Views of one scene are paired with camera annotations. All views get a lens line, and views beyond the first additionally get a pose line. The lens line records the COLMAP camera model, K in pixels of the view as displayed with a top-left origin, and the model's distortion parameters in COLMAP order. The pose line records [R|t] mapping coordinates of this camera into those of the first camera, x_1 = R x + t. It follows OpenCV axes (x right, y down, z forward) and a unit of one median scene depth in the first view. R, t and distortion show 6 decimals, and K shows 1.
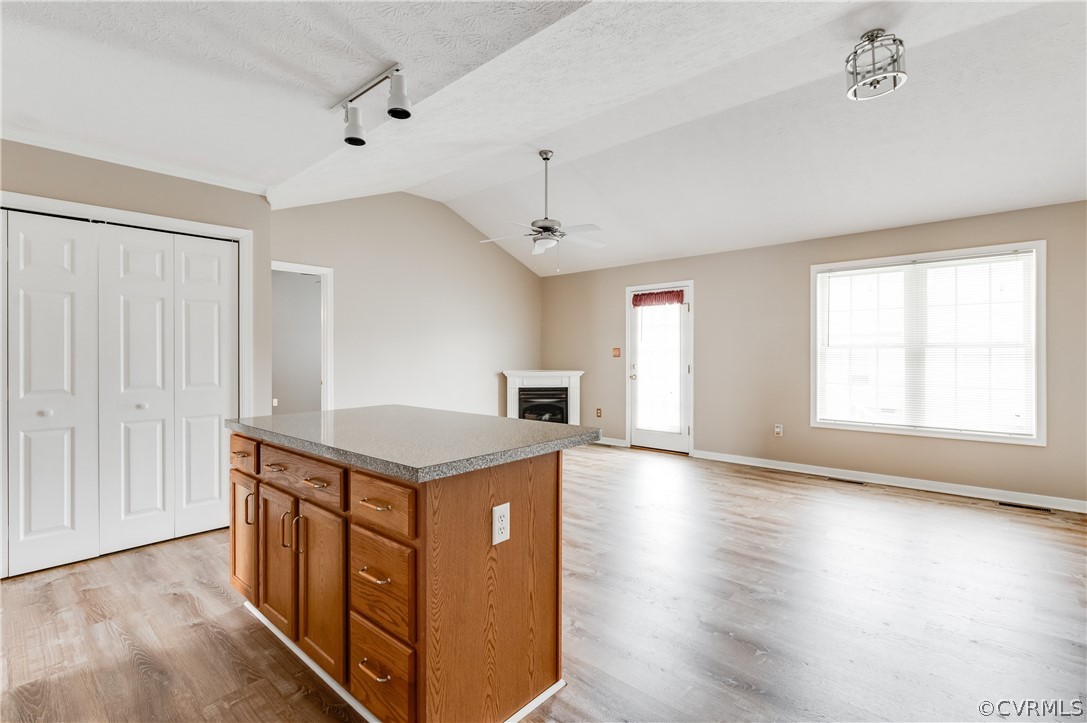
lens RADIAL K [[506.1, 0, 546.9], [0, 506.1, 351.4], [0, 0, 1]] dist [0.011855, -0.000422]
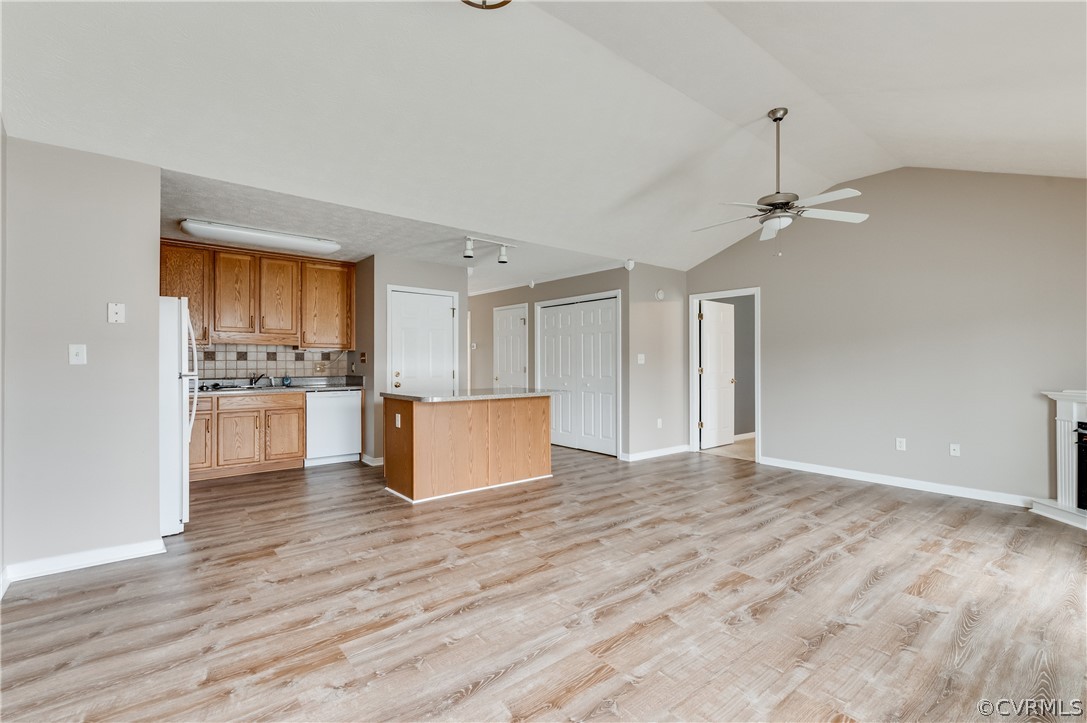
lens RADIAL K [[465.8, 0, 543.5], [0, 465.8, 361.5], [0, 0, 1]] dist [-0.000616, -0.000400]
pose [[-0.135296, 0.001886, -0.990803, 0.789013], [-0.000431, 0.999998, 0.001962, 0.006426], [0.990805, 0.000692, -0.135295, 0.728627]]
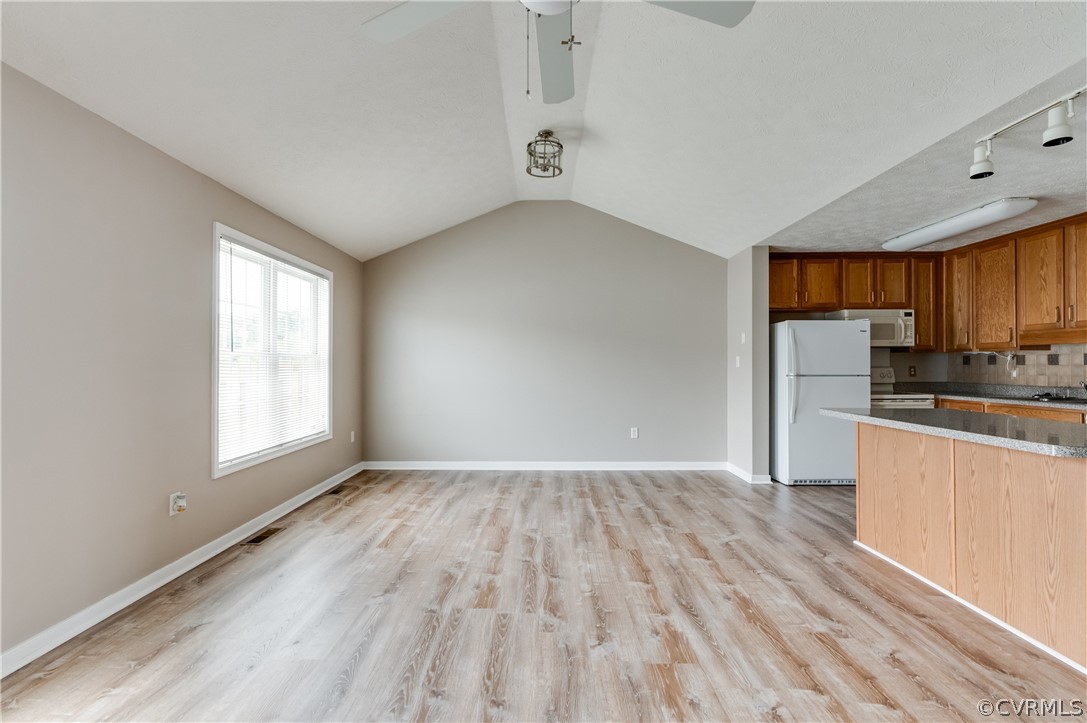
lens RADIAL K [[505.2, 0, 525.4], [0, 505.2, 359.9], [0, 0, 1]] dist [0.000112, -0.001147]
pose [[-0.657428, 0.008248, 0.753472, -0.216344], [-0.000807, 0.999932, -0.011651, 0.008959], [-0.753517, -0.008268, -0.657377, 1.205889]]
